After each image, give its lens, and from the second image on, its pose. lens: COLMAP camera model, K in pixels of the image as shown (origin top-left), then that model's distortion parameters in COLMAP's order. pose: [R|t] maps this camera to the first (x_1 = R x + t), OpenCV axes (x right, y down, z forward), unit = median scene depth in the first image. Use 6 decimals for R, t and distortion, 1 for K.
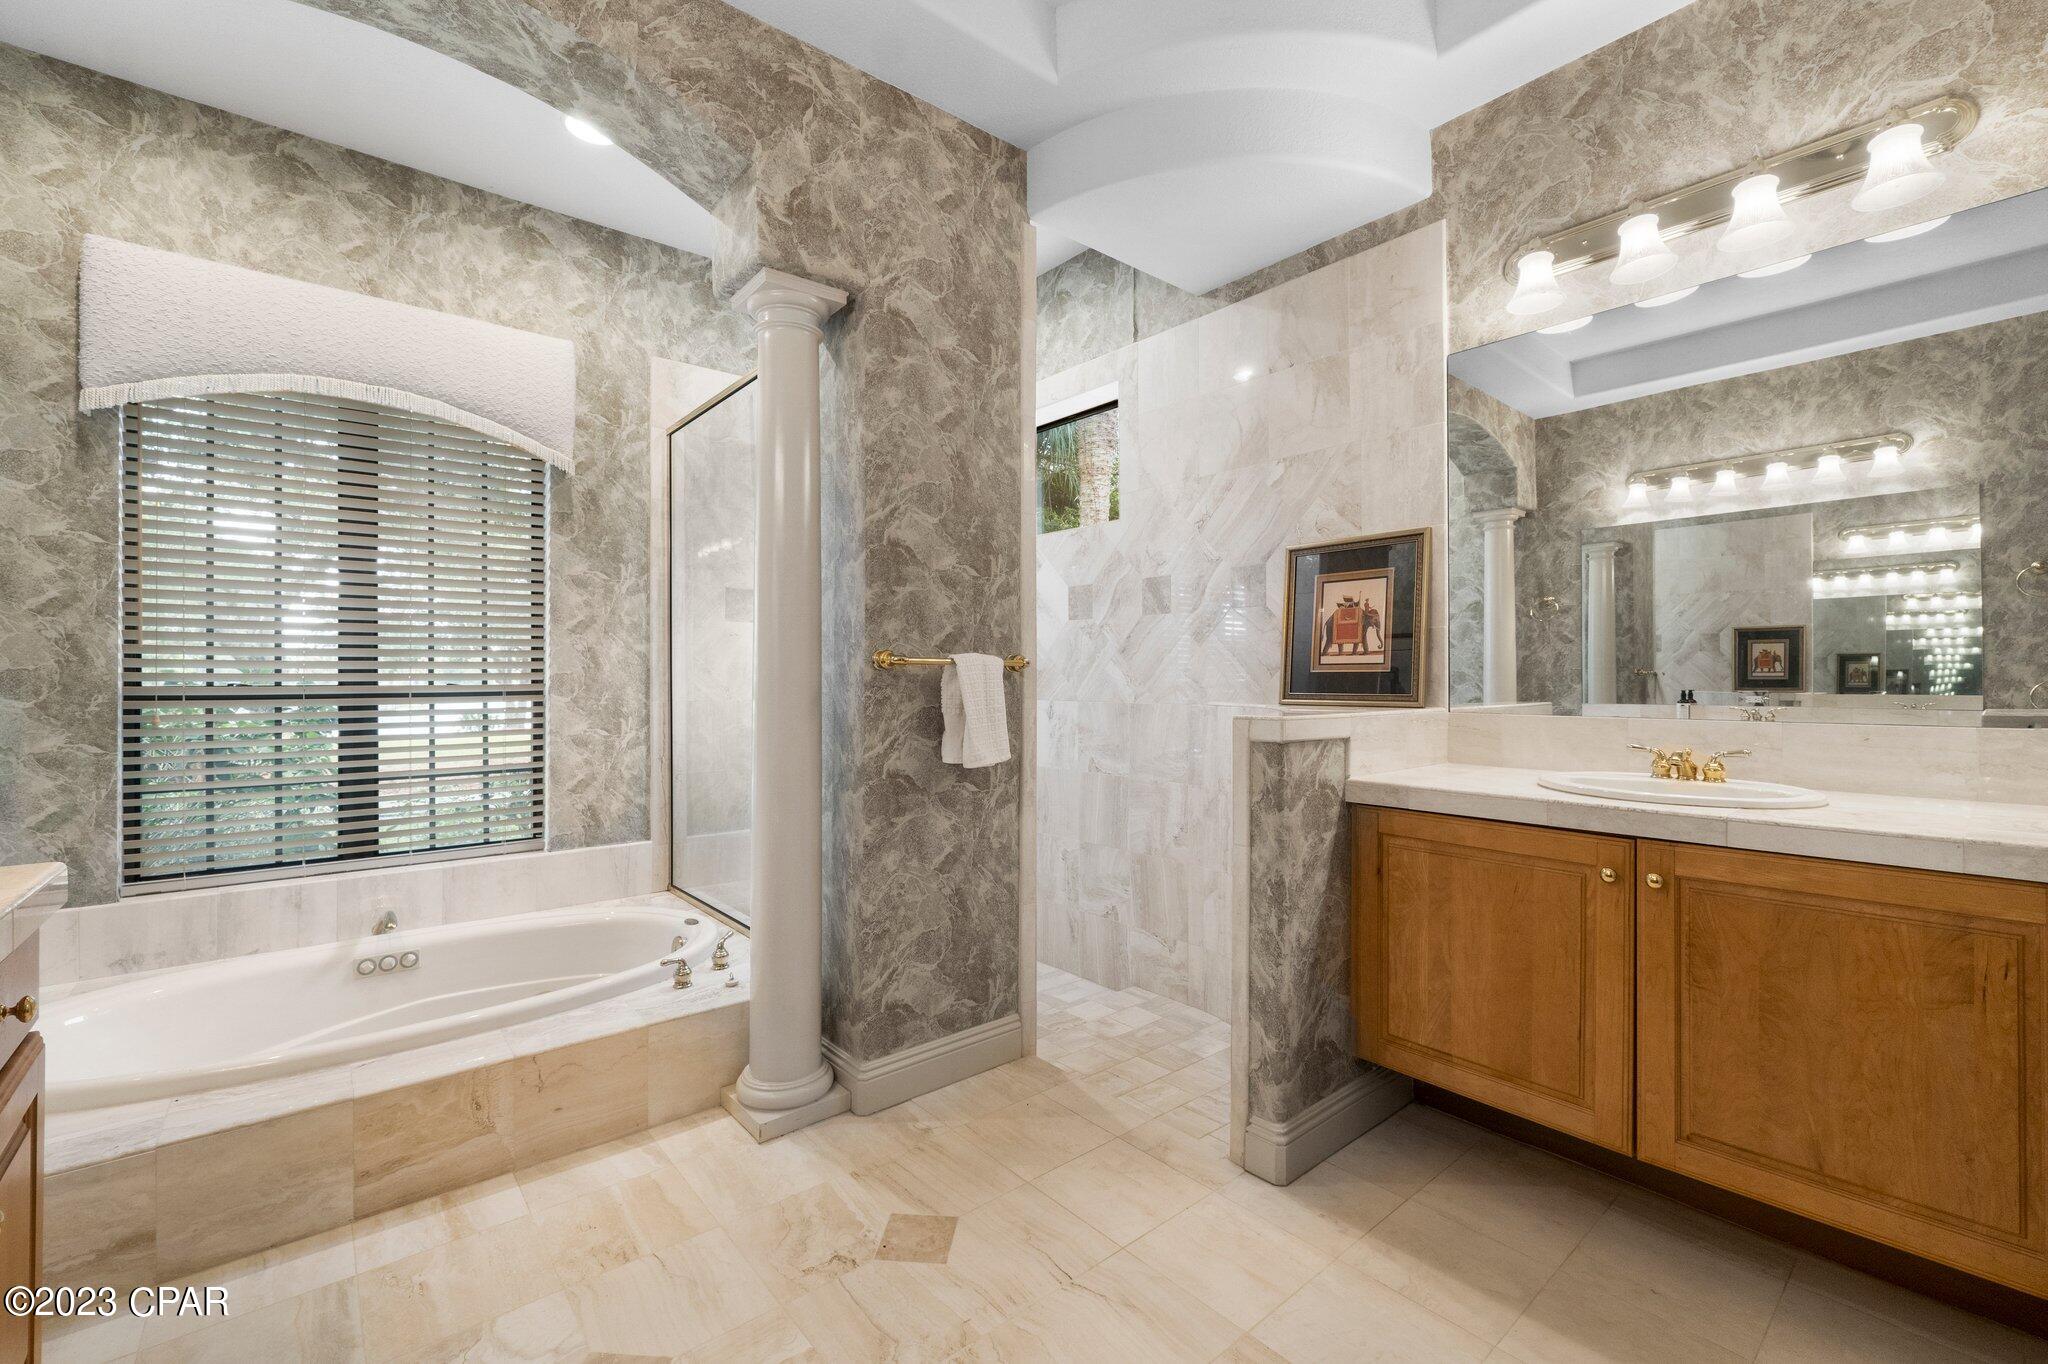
lens RADIAL K [[861.9, 0, 1023.1], [0, 861.9, 676.4], [0, 0, 1]] dist [-0.010716, -0.000043]
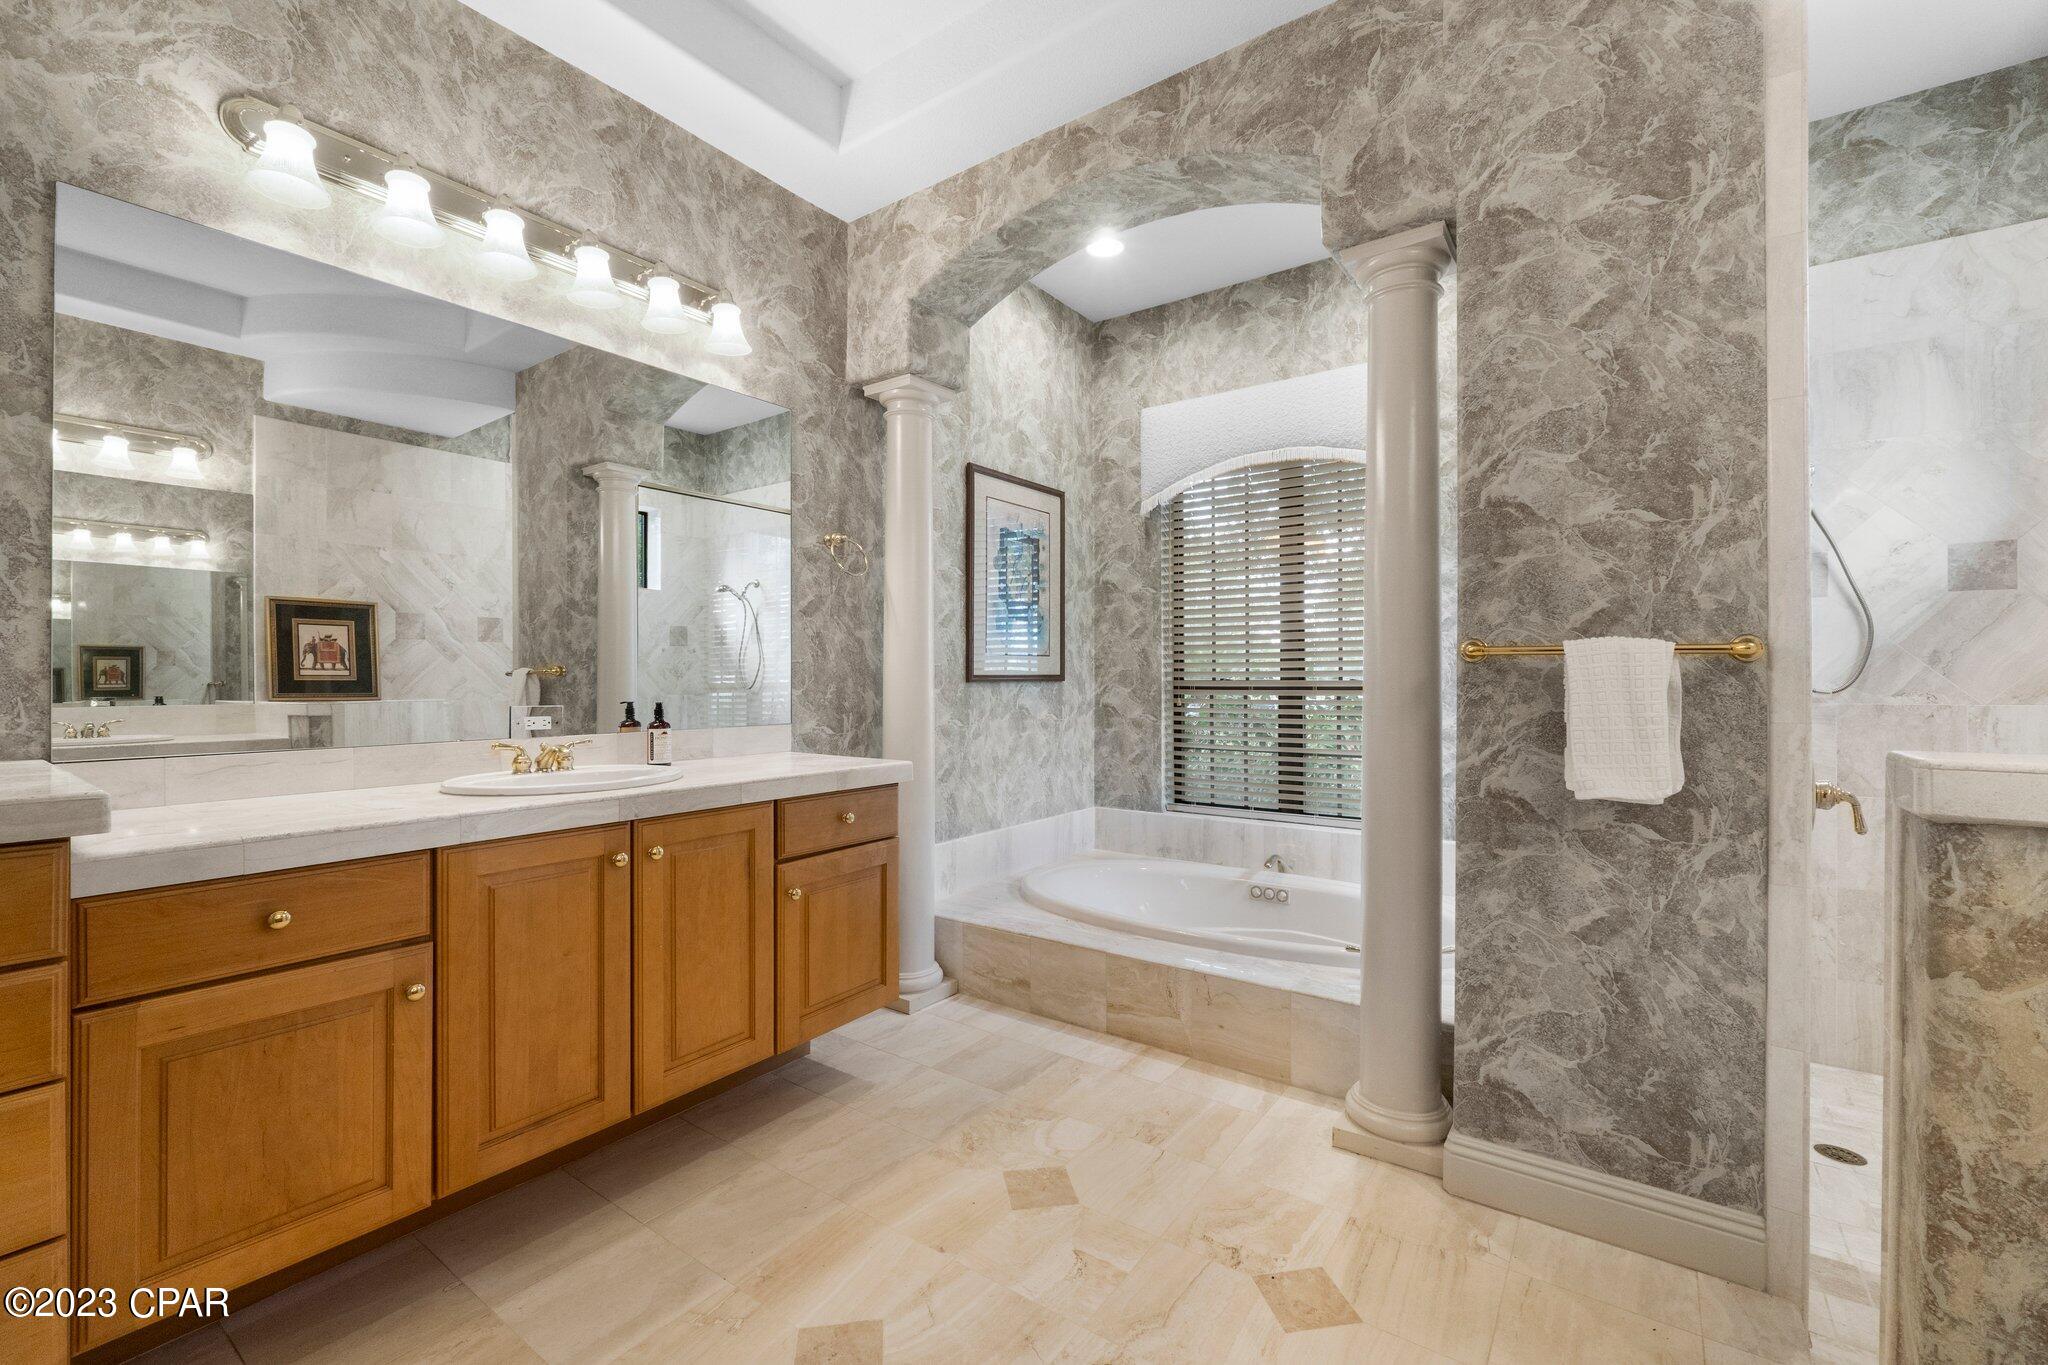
lens RADIAL K [[861.9, 0, 1023.1], [0, 861.9, 676.9], [0, 0, 1]] dist [-0.010716, -0.000043]
pose [[0.236009, 0.000379, -0.971751, 0.514337], [0.004845, 0.999987, 0.001567, 0.002154], [0.971739, -0.005078, 0.236004, 0.386051]]
